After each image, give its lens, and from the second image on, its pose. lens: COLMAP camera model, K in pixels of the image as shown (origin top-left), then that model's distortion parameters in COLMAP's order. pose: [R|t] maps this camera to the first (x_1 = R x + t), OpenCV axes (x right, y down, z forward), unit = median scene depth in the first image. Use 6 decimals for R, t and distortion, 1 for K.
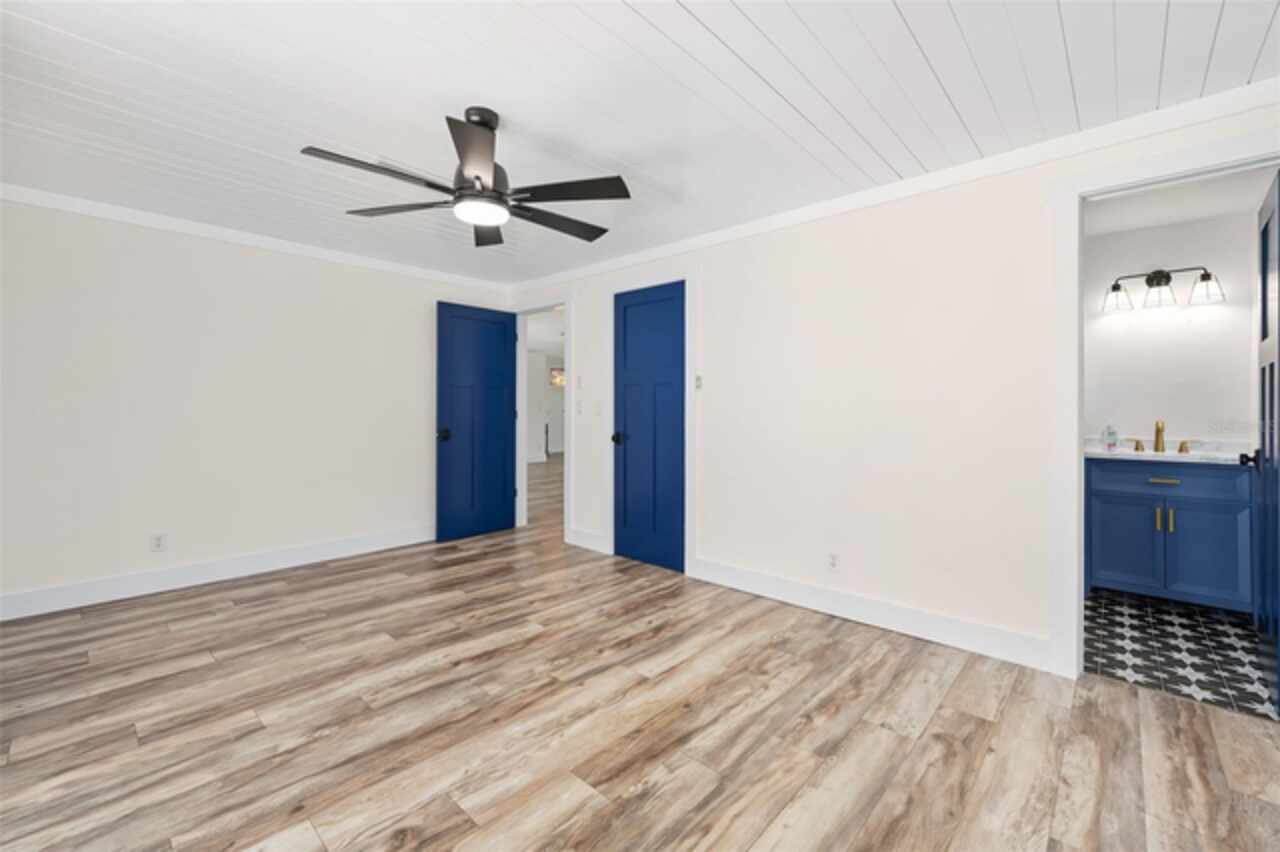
lens RADIAL K [[525.7, 0, 643.8], [0, 525.7, 420.6], [0, 0, 1]] dist [-0.001100, 0.000258]
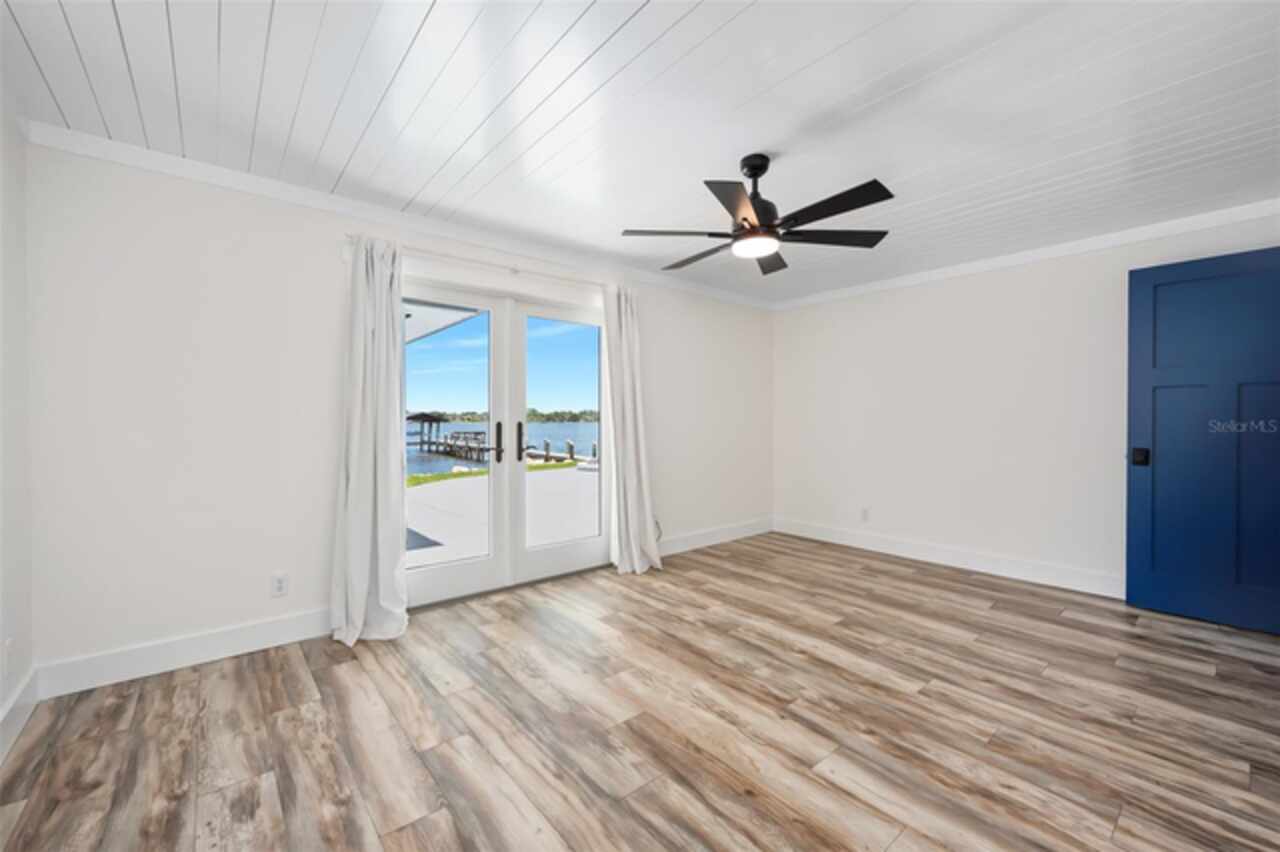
lens RADIAL K [[525.7, 0, 643.8], [0, 525.7, 420.6], [0, 0, 1]] dist [-0.001100, 0.000258]
pose [[-0.132074, -0.002779, -0.991236, 0.732367], [-0.024657, 0.999696, 0.000483, -0.007479], [0.990933, 0.024505, -0.132103, 0.775165]]
